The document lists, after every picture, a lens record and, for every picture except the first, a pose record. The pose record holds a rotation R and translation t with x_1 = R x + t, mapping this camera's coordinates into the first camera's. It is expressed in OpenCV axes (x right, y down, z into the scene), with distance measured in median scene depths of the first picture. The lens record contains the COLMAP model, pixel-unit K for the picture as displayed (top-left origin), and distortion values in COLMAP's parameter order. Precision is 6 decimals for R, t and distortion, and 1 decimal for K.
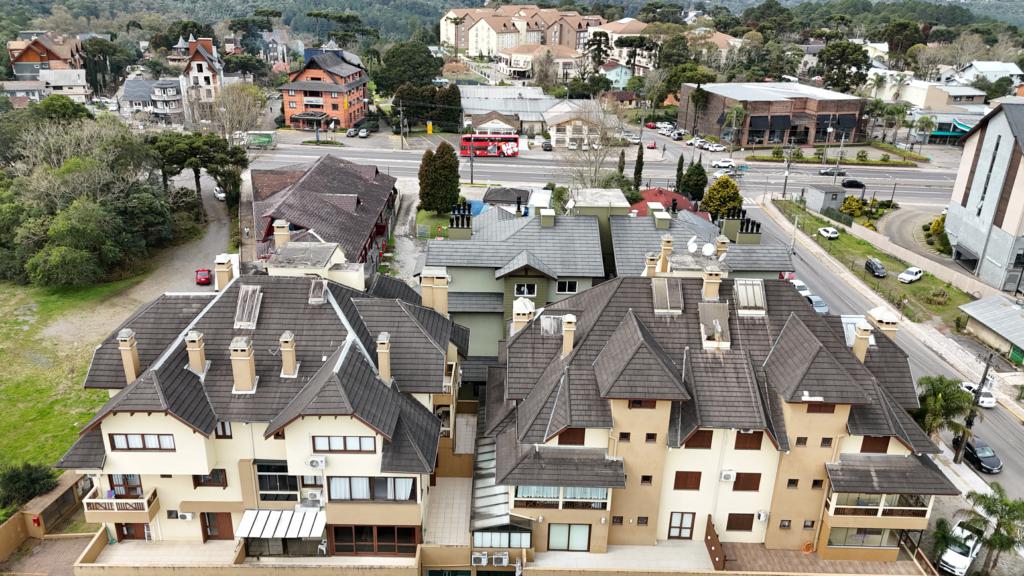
lens RADIAL K [[746.0, 0, 514.1], [0, 746.0, 284.1], [0, 0, 1]] dist [0.061377, -0.062051]
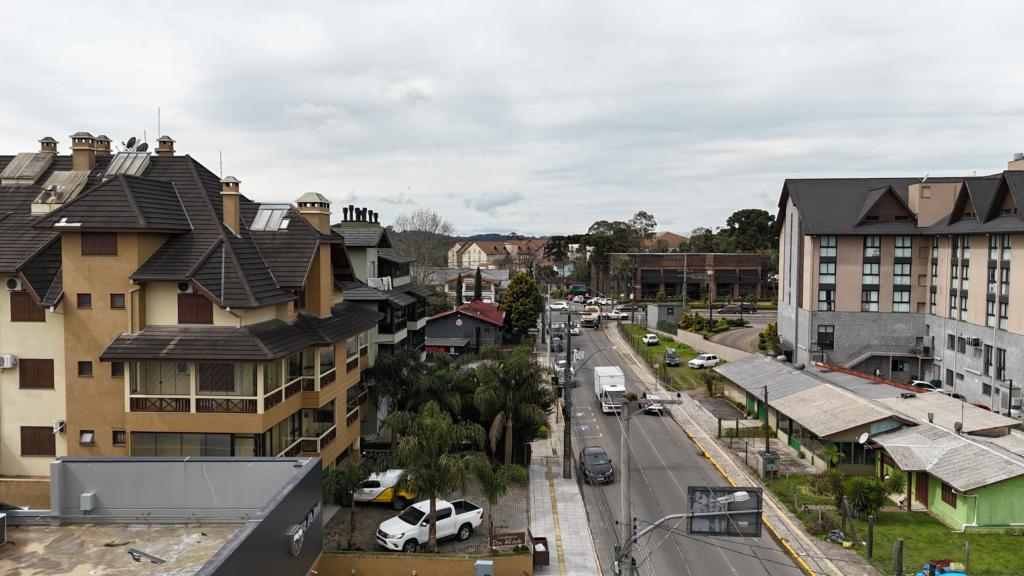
lens RADIAL K [[746.0, 0, 514.1], [0, 746.0, 284.1], [0, 0, 1]] dist [0.061377, -0.062051]
pose [[0.997422, -0.017113, -0.069694, 0.369009], [-0.006506, 0.945590, -0.325296, 0.186588], [0.071468, 0.324911, 0.943041, 0.141184]]
